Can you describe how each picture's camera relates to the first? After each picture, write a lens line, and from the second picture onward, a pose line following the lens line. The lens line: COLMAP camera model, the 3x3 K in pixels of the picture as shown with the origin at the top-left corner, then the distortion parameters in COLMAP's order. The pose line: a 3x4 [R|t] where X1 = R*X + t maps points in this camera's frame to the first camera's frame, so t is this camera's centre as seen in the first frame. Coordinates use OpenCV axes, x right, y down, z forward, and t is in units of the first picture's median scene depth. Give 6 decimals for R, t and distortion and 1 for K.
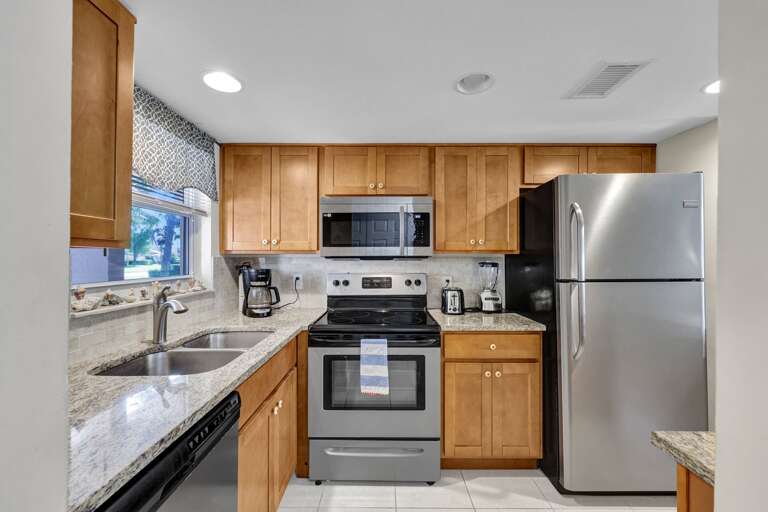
lens RADIAL K [[311.3, 0, 382.7], [0, 311.3, 261.2], [0, 0, 1]] dist [-0.001935, 0.000156]
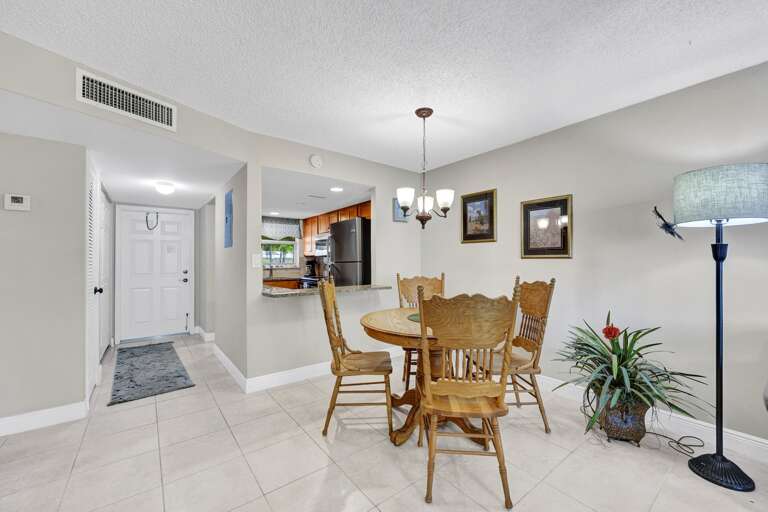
lens RADIAL K [[311.3, 0, 384.1], [0, 311.3, 258.1], [0, 0, 1]] dist [-0.001935, 0.000156]
pose [[0.610229, -0.004241, -0.792214, 2.458896], [-0.003364, 0.999963, -0.007944, 0.020127], [0.792218, 0.007513, 0.610192, -0.232877]]
